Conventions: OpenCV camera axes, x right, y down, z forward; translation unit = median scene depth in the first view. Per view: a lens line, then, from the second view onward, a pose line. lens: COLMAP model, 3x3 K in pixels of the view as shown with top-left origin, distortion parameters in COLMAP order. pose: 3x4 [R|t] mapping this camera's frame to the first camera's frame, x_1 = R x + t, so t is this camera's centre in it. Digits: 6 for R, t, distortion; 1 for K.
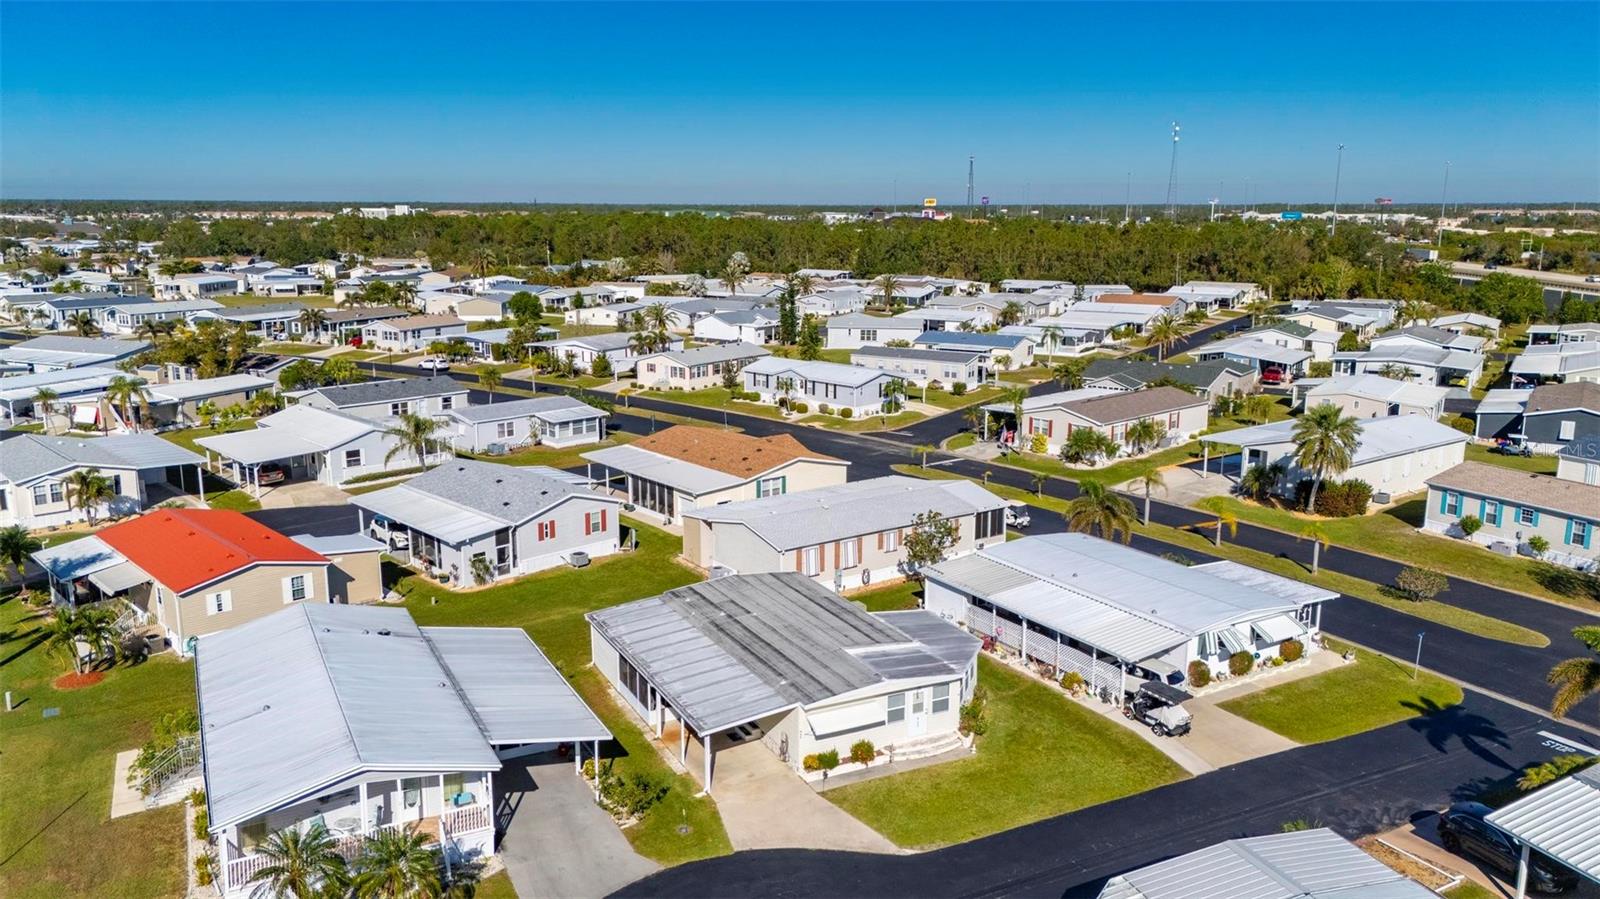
lens RADIAL K [[1188.9, 0, 800.0], [0, 1188.9, 449.5], [0, 0, 1]] dist [0.051516, -0.004588]
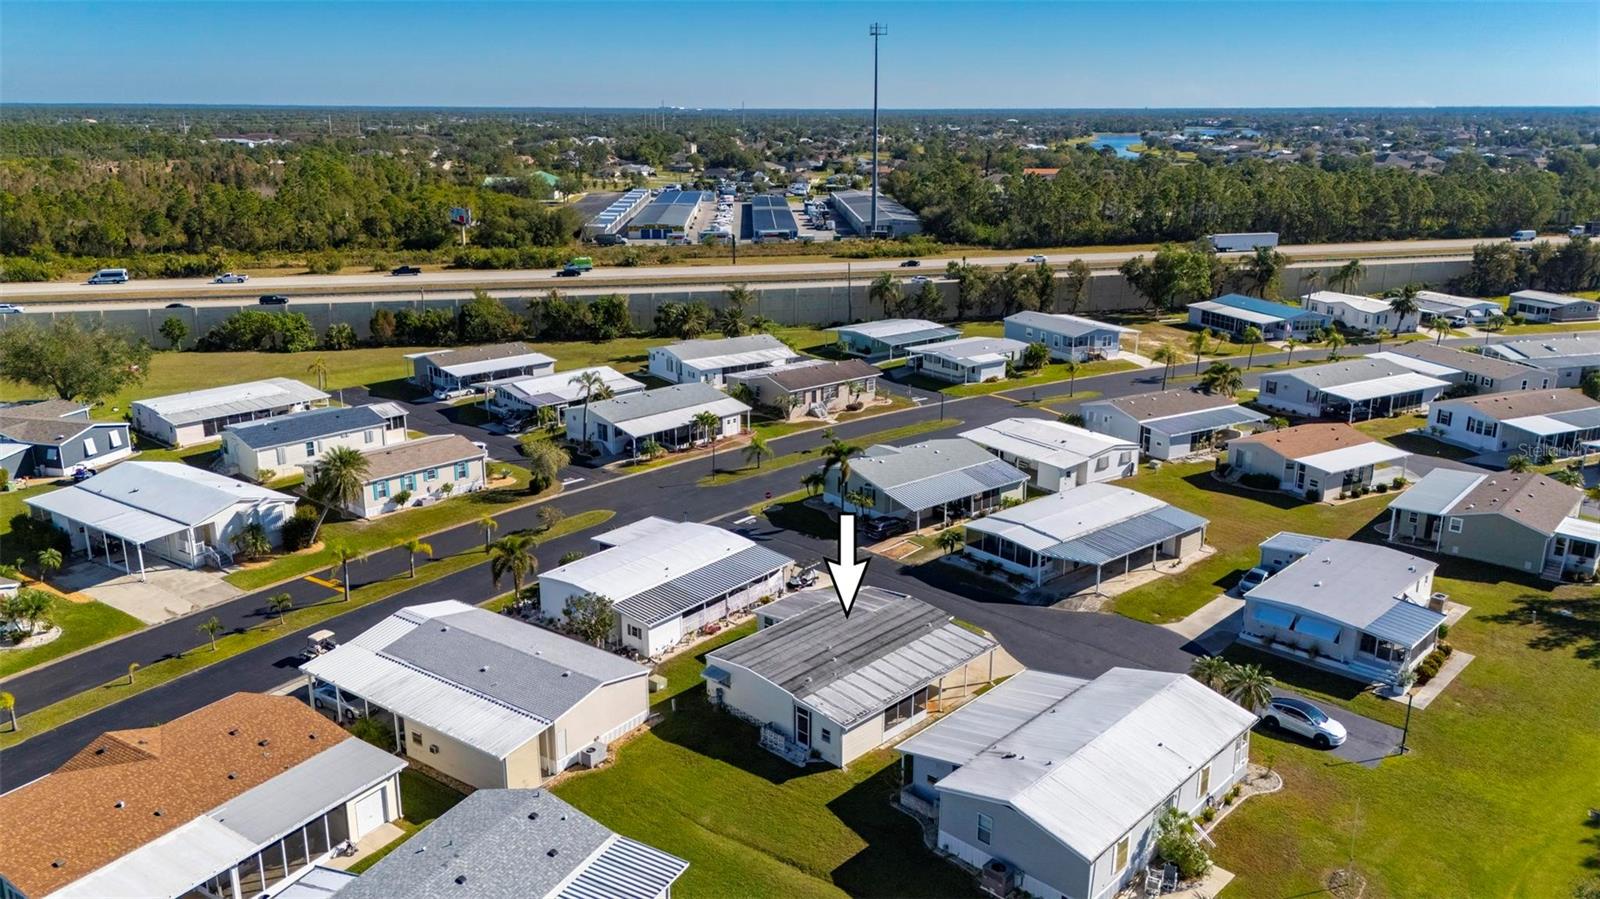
lens RADIAL K [[1188.9, 0, 800.0], [0, 1188.9, 449.5], [0, 0, 1]] dist [0.051516, -0.004588]
pose [[-0.334459, -0.253931, 0.907555, -0.704261], [0.197786, 0.922654, 0.331045, -0.298257], [-0.921421, 0.290223, -0.258366, 0.772892]]
